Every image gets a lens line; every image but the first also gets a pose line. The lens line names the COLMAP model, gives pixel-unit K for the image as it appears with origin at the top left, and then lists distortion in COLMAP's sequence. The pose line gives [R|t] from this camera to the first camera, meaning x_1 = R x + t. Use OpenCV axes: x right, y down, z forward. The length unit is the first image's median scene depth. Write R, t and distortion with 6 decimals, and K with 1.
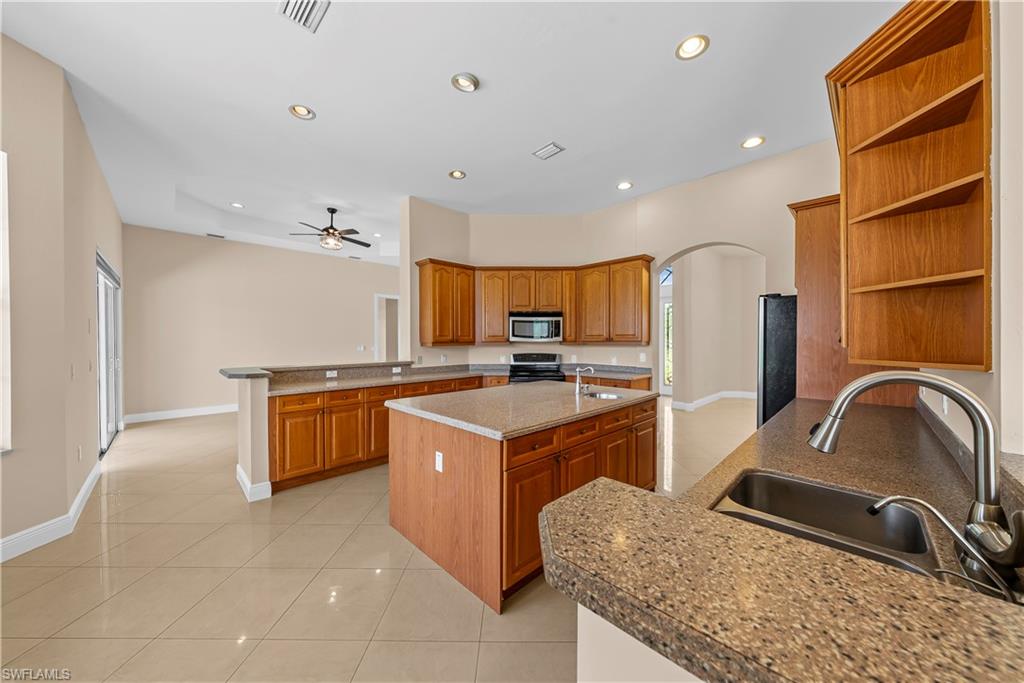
lens RADIAL K [[349.3, 0, 510.7], [0, 349.3, 340.5], [0, 0, 1]] dist [0.000170, 0.000034]
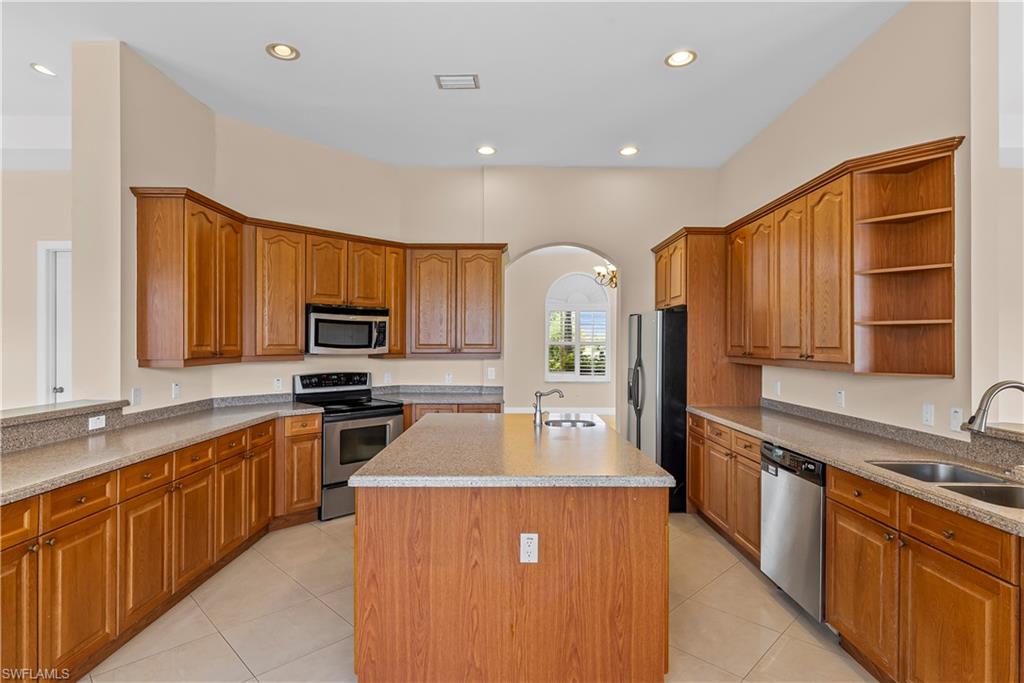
lens RADIAL K [[516.0, 0, 511.2], [0, 516.0, 343.8], [0, 0, 1]] dist [0.001667, 0.000012]
pose [[0.699011, 0.002850, 0.715105, -0.393903], [-0.001749, 0.999996, -0.002276, -0.014012], [-0.715109, 0.000340, 0.699013, 0.149565]]
